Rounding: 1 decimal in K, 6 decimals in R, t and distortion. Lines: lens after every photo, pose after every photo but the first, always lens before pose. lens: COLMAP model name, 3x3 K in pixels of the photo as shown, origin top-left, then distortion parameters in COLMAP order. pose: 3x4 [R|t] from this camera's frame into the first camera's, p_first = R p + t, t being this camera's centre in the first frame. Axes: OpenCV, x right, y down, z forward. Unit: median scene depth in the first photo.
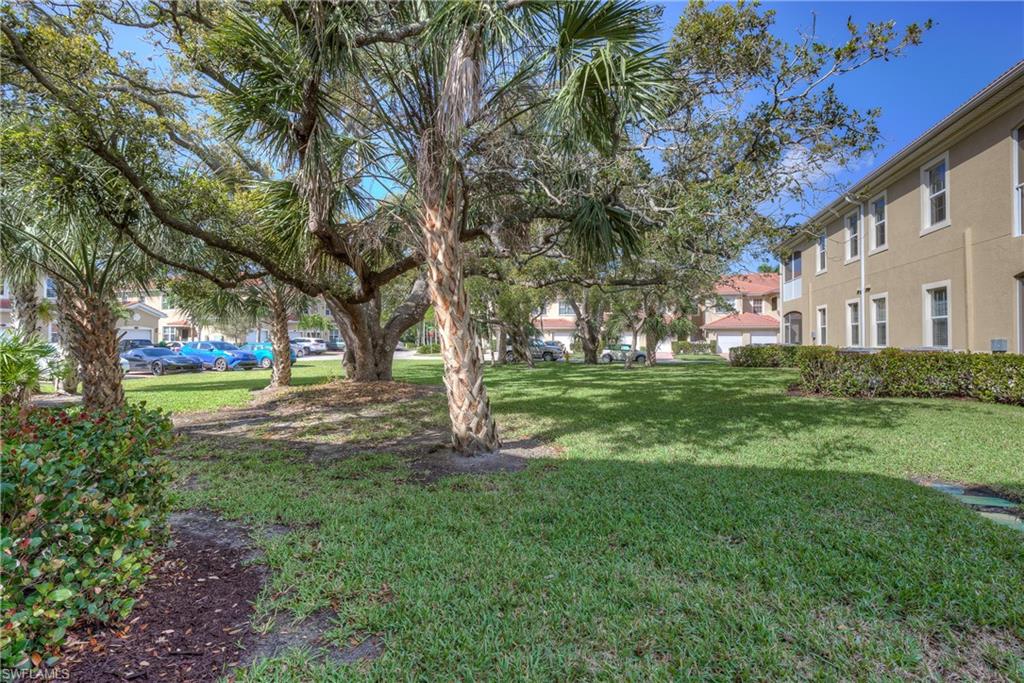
lens RADIAL K [[465.3, 0, 515.3], [0, 465.3, 333.5], [0, 0, 1]] dist [-0.010065, -0.000410]
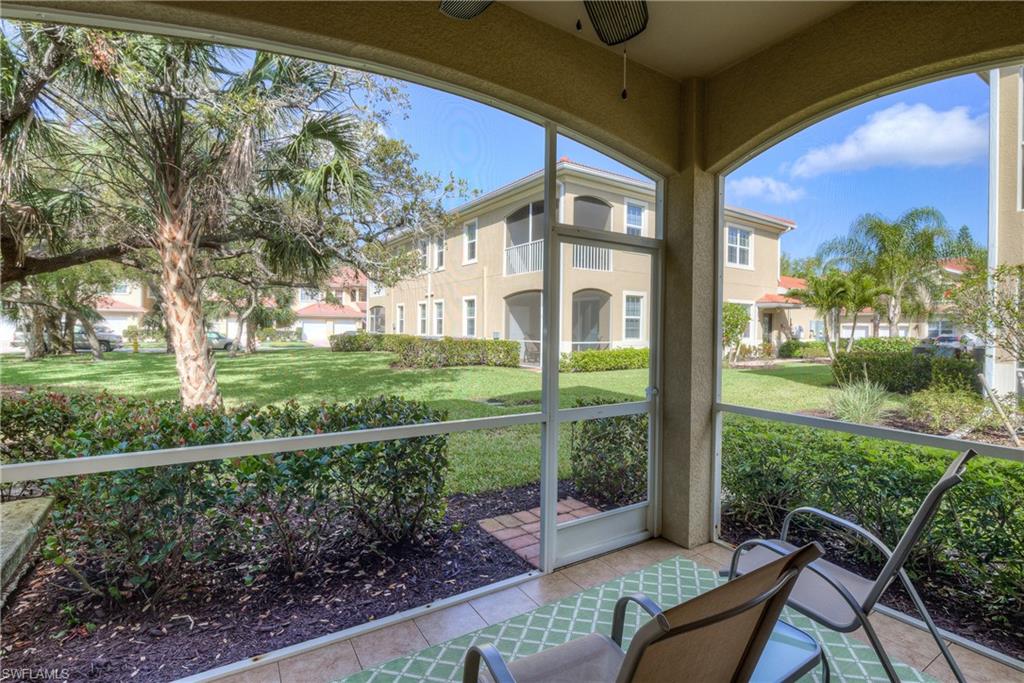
lens RADIAL K [[465.3, 0, 509.9], [0, 465.3, 335.6], [0, 0, 1]] dist [-0.010065, -0.000410]
pose [[0.662426, -0.002524, 0.749123, -0.231880], [-0.022808, 0.999463, 0.023536, -0.013553], [-0.748780, -0.032677, 0.662012, -0.205537]]
